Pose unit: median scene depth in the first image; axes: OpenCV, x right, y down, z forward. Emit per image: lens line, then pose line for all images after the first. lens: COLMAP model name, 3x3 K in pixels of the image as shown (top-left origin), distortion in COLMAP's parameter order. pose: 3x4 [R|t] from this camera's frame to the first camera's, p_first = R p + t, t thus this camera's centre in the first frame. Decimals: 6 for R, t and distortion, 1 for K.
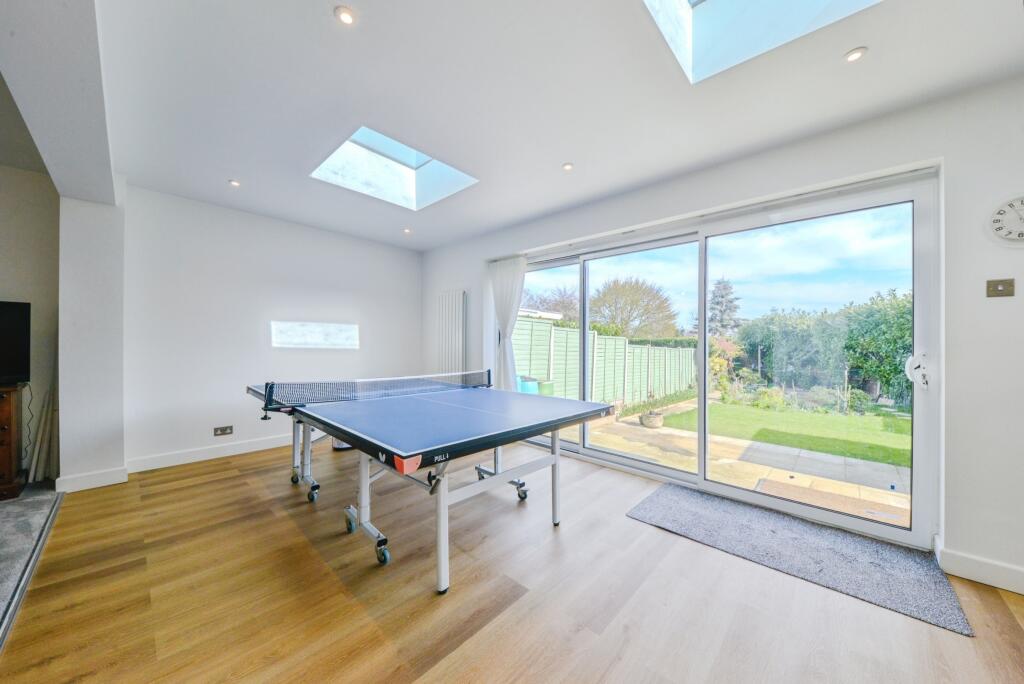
lens RADIAL K [[355.6, 0, 511.3], [0, 355.6, 342.4], [0, 0, 1]] dist [0.010279, -0.005572]
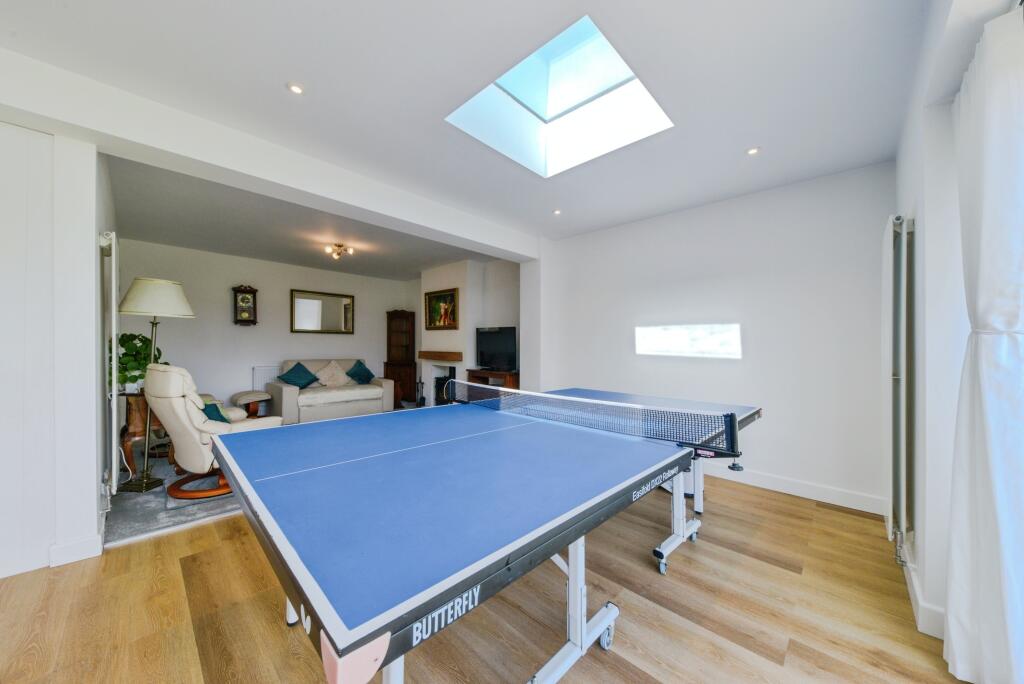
lens RADIAL K [[345.9, 0, 513.0], [0, 345.9, 349.1], [0, 0, 1]] dist [0.000628, 0.000019]
pose [[-0.000326, 0.002284, -0.999997, 0.372135], [-0.005270, 0.999984, 0.002285, 0.001120], [0.999986, 0.005271, -0.000314, 0.847570]]
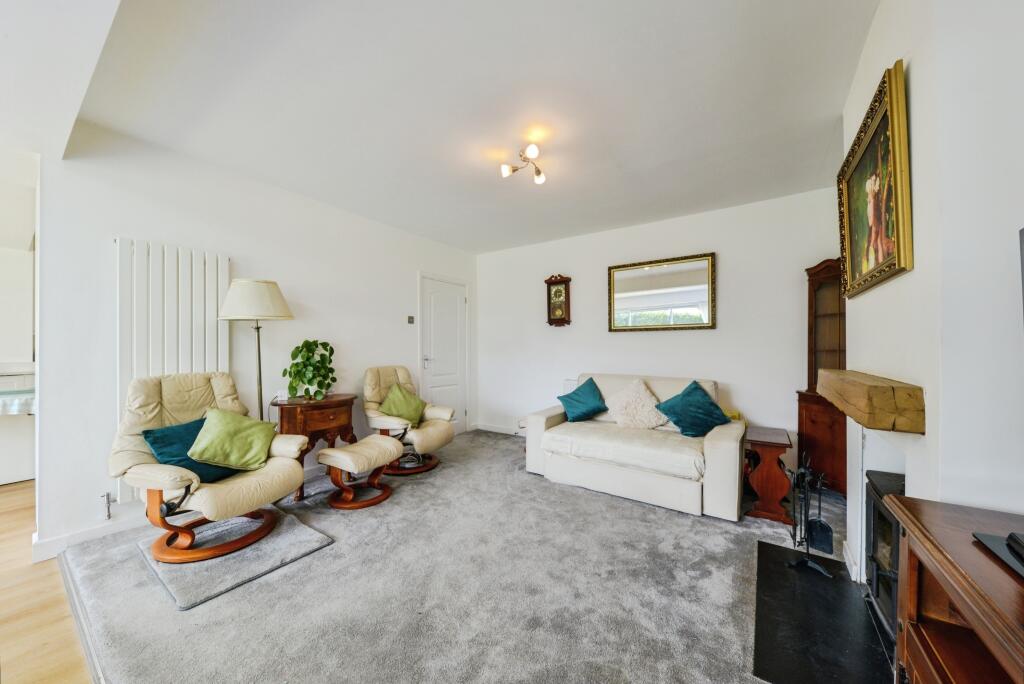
lens RADIAL K [[355.6, 0, 511.3], [0, 355.6, 342.4], [0, 0, 1]] dist [0.010279, -0.005572]
pose [[-0.988898, -0.009089, -0.148315, -0.969023], [-0.006189, 0.999781, -0.019999, -0.011601], [0.148464, -0.018859, -0.988738, 0.861174]]
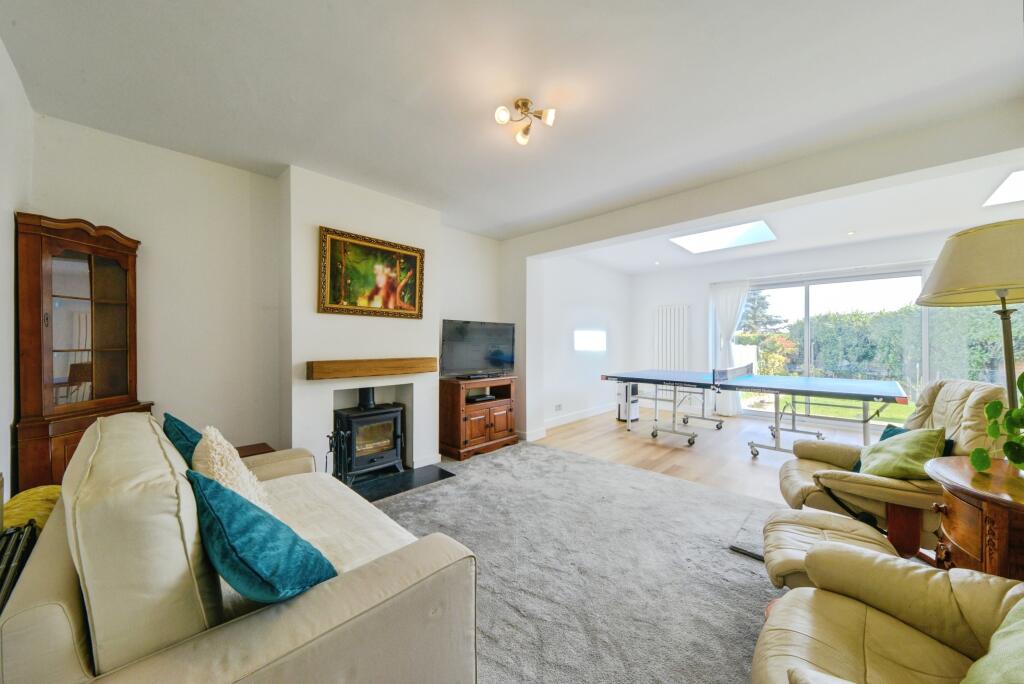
lens RADIAL K [[355.6, 0, 511.3], [0, 355.6, 342.4], [0, 0, 1]] dist [0.010279, -0.005572]
pose [[0.999607, -0.011684, -0.025475, -1.124989], [0.011771, 0.999925, 0.003296, -0.024738], [0.025435, -0.003595, 0.999670, -0.529864]]
